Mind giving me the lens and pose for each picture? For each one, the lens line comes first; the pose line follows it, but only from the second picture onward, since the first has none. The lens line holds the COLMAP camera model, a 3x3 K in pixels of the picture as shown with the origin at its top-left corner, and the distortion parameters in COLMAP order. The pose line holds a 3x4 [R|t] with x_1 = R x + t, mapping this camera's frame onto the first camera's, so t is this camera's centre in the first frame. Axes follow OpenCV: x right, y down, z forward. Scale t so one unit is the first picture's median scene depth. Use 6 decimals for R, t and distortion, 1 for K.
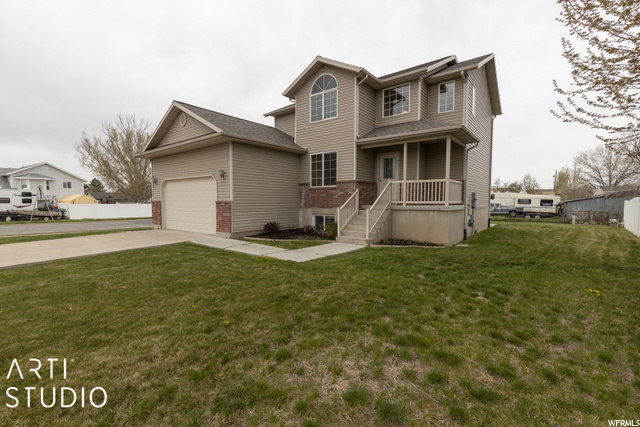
lens RADIAL K [[284.9, 0, 321.8], [0, 284.9, 217.1], [0, 0, 1]] dist [0.003380, 0.000284]
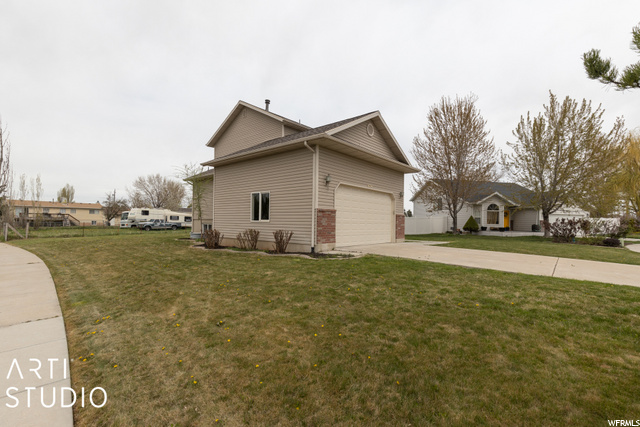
lens RADIAL K [[285.7, 0, 317.6], [0, 285.7, 217.6], [0, 0, 1]] dist [0.002787, 0.000204]
pose [[0.051619, 0.017645, 0.998511, -1.457550], [0.042139, 0.998915, -0.019831, -0.028574], [-0.997777, 0.043100, 0.050819, 1.135589]]
